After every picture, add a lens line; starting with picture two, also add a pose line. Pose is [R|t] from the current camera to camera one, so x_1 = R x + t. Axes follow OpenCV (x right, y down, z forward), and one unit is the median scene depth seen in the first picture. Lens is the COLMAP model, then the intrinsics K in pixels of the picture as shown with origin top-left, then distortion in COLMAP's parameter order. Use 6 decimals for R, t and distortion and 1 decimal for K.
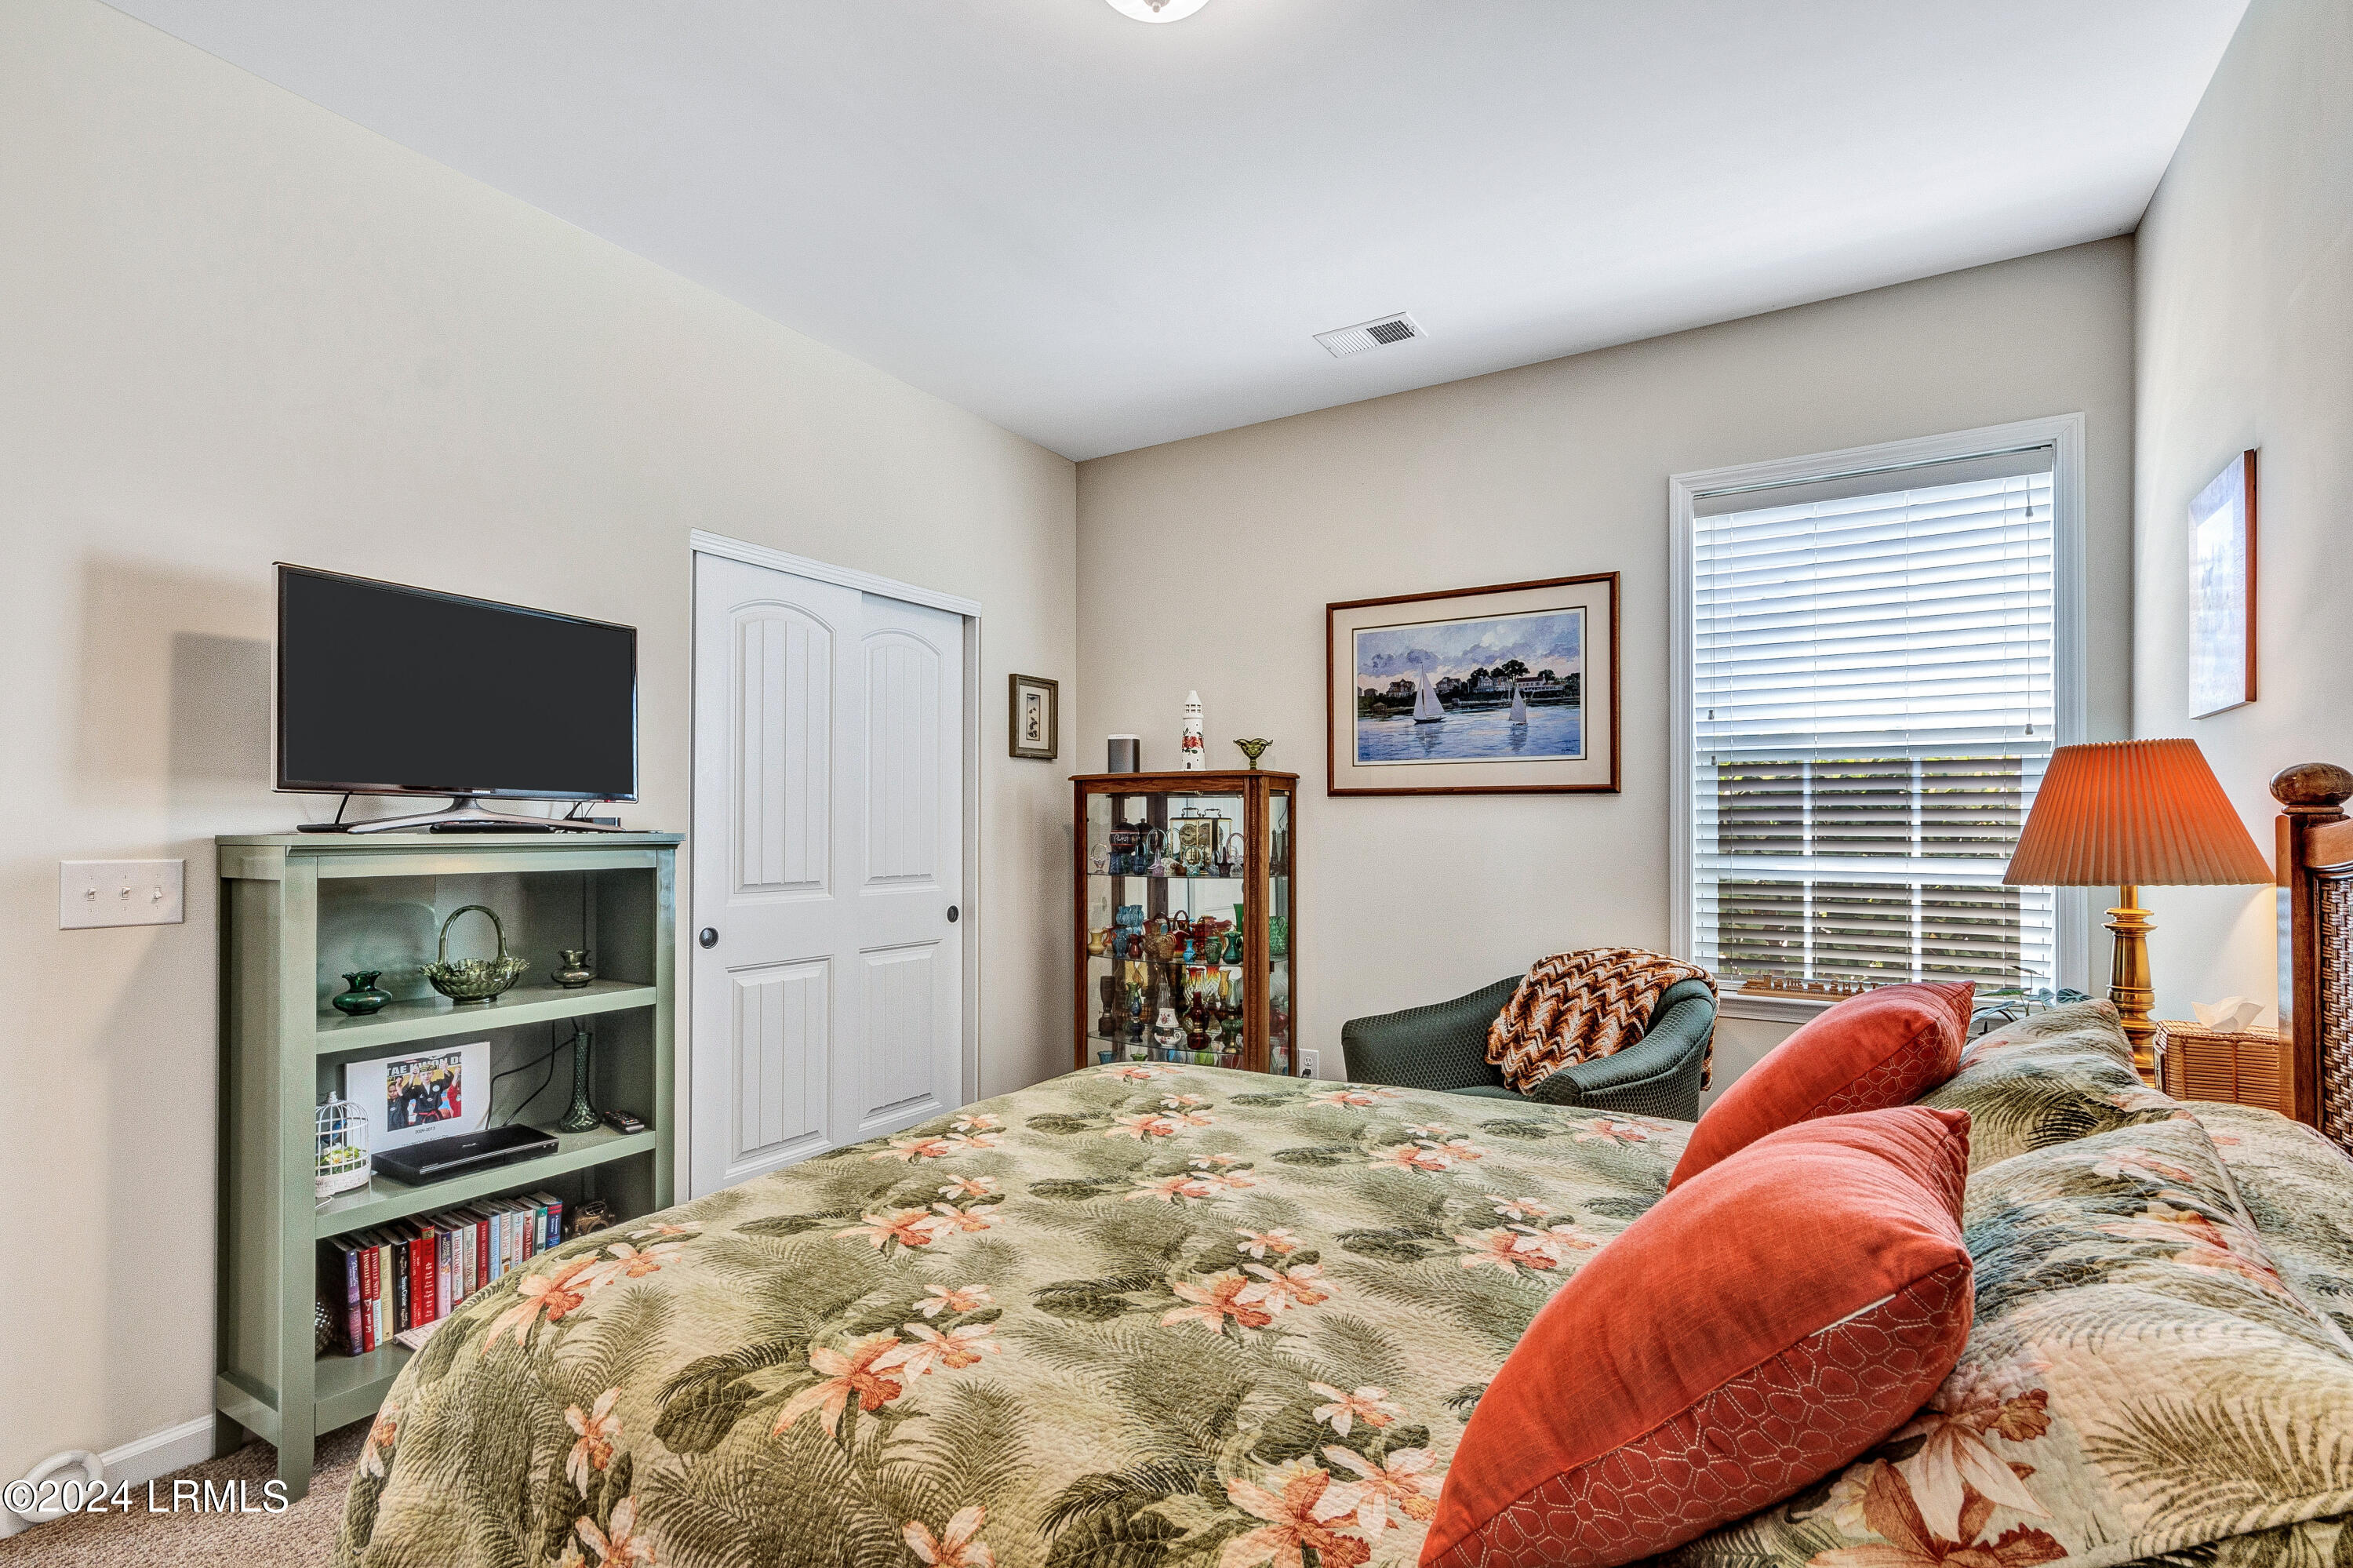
lens RADIAL K [[1088.0, 0, 1162.8], [0, 1088.0, 825.8], [0, 0, 1]] dist [-0.001434, 0.000033]
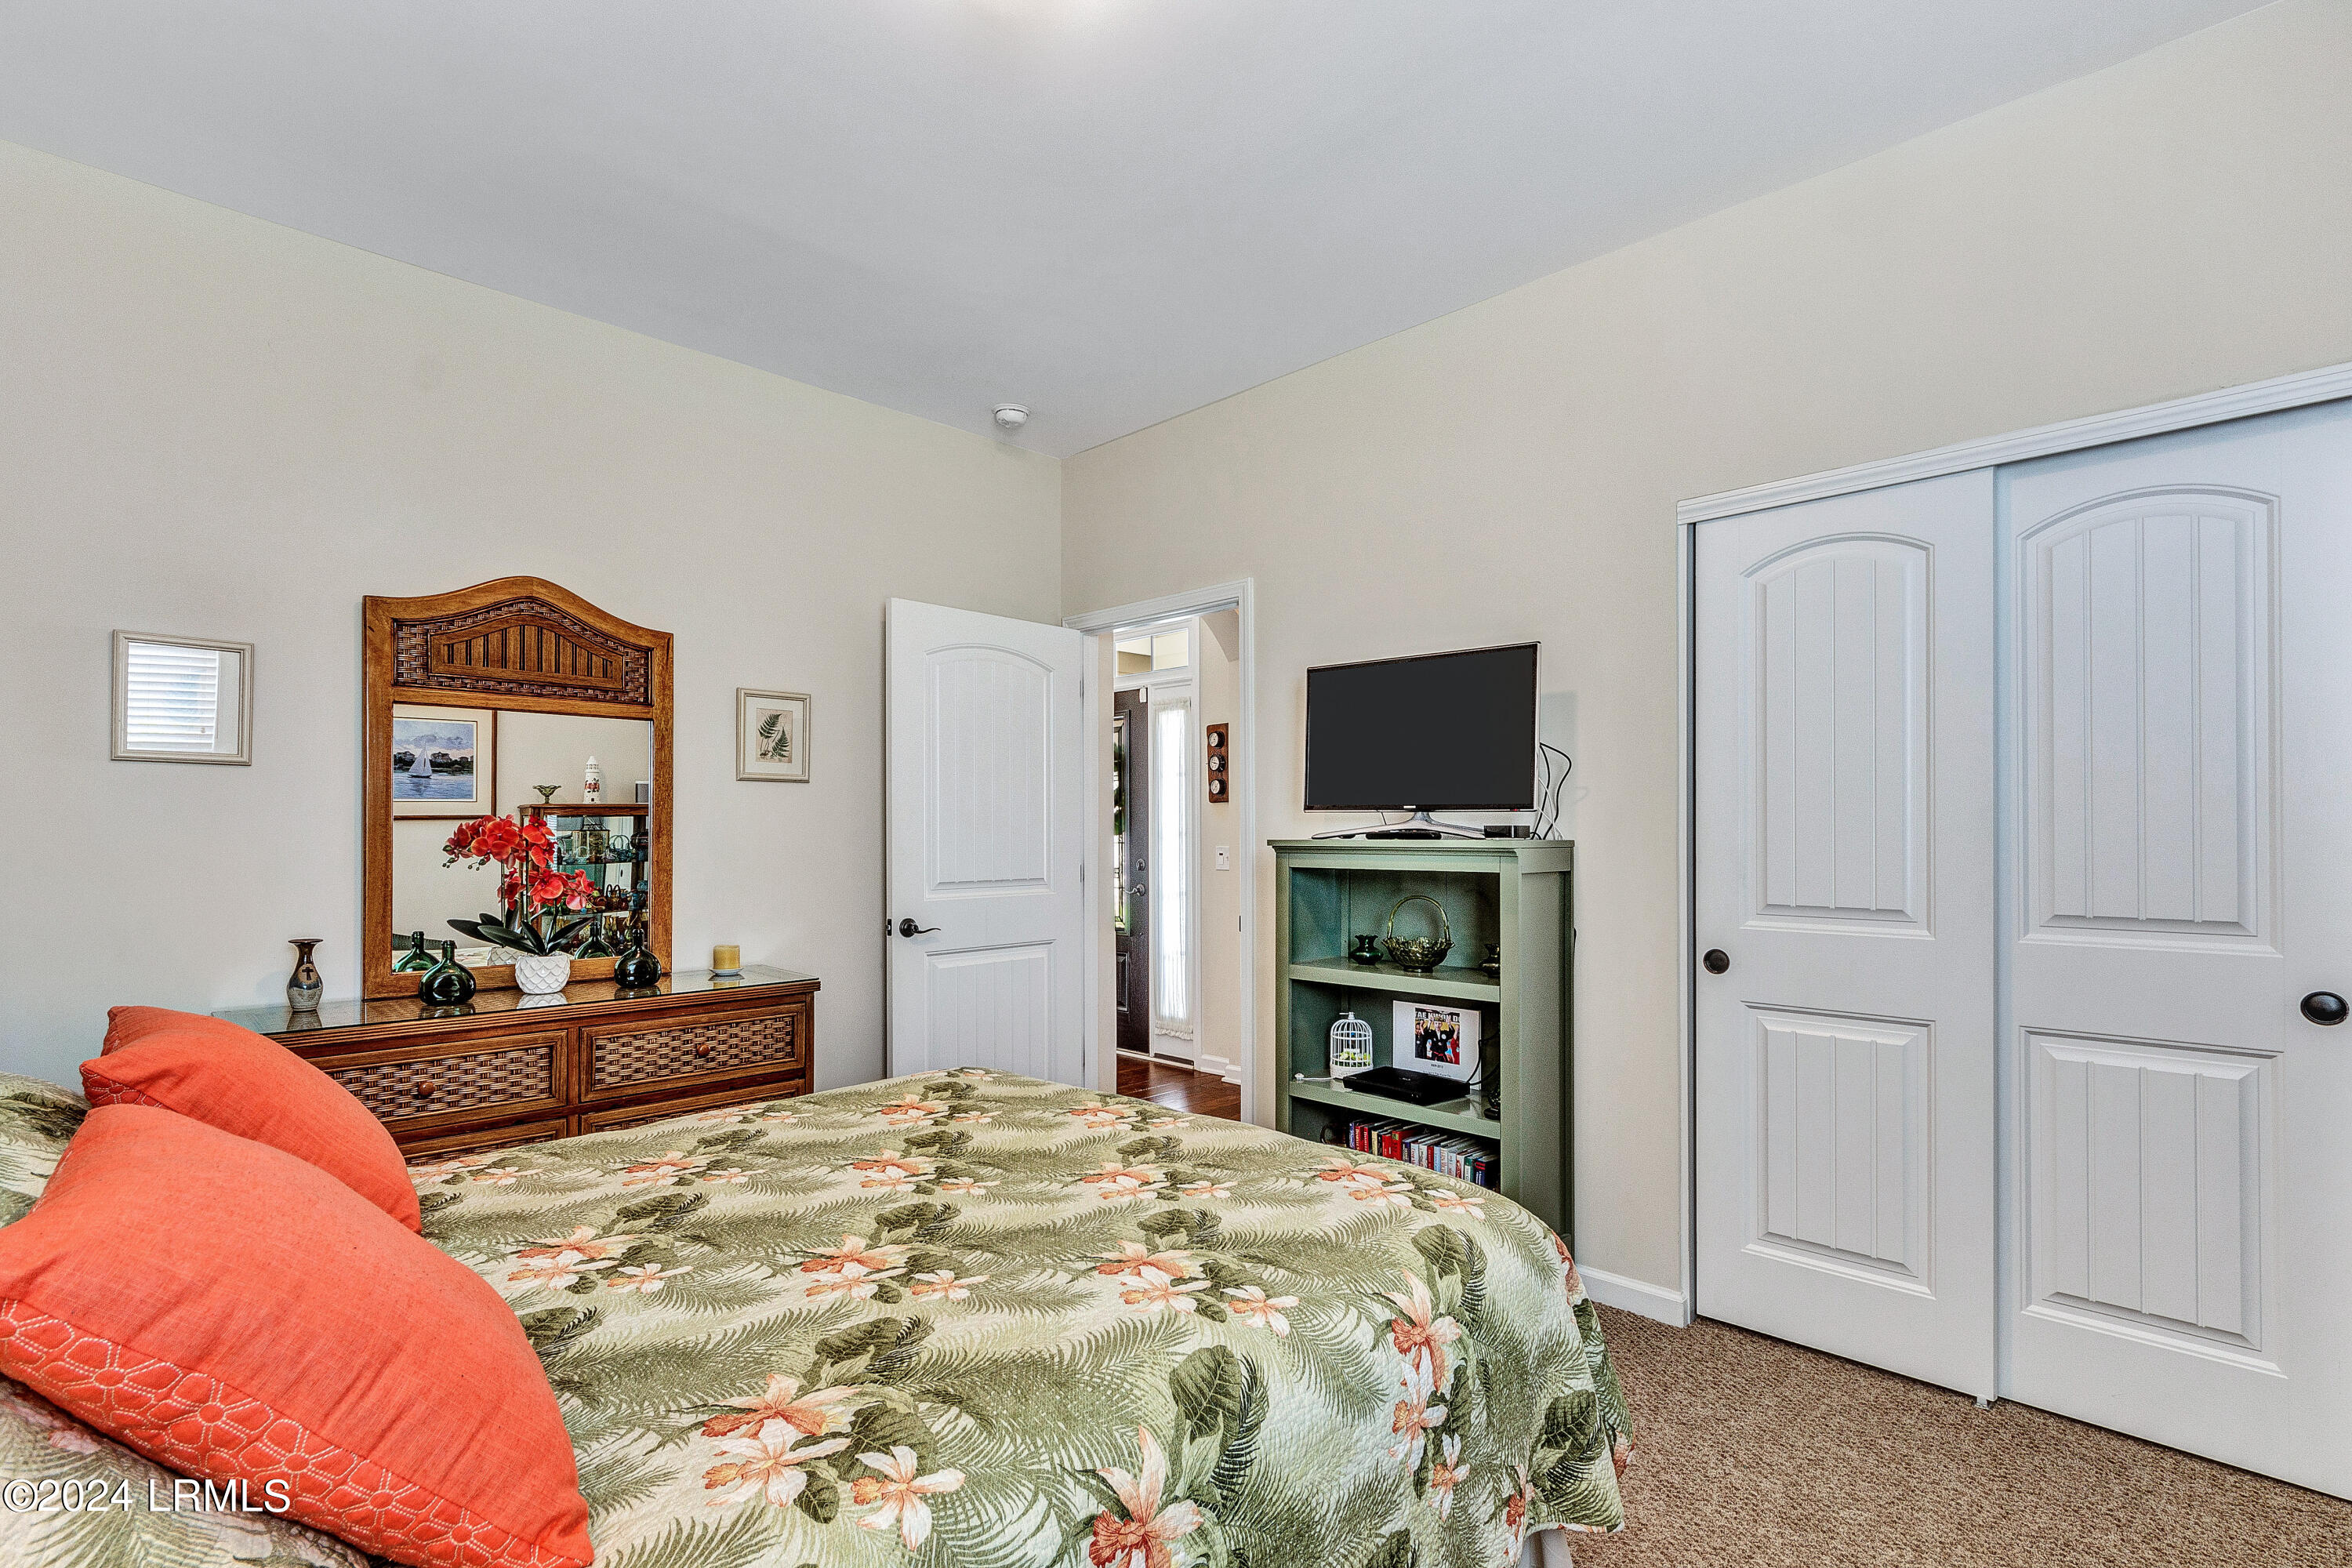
lens RADIAL K [[1087.5, 0, 1162.3], [0, 1087.5, 825.8], [0, 0, 1]] dist [-0.001434, 0.000033]
pose [[-0.226957, -0.008003, -0.973872, 0.675909], [0.001060, 0.999964, -0.008464, 0.002235], [0.973904, -0.002953, -0.226940, 0.984670]]
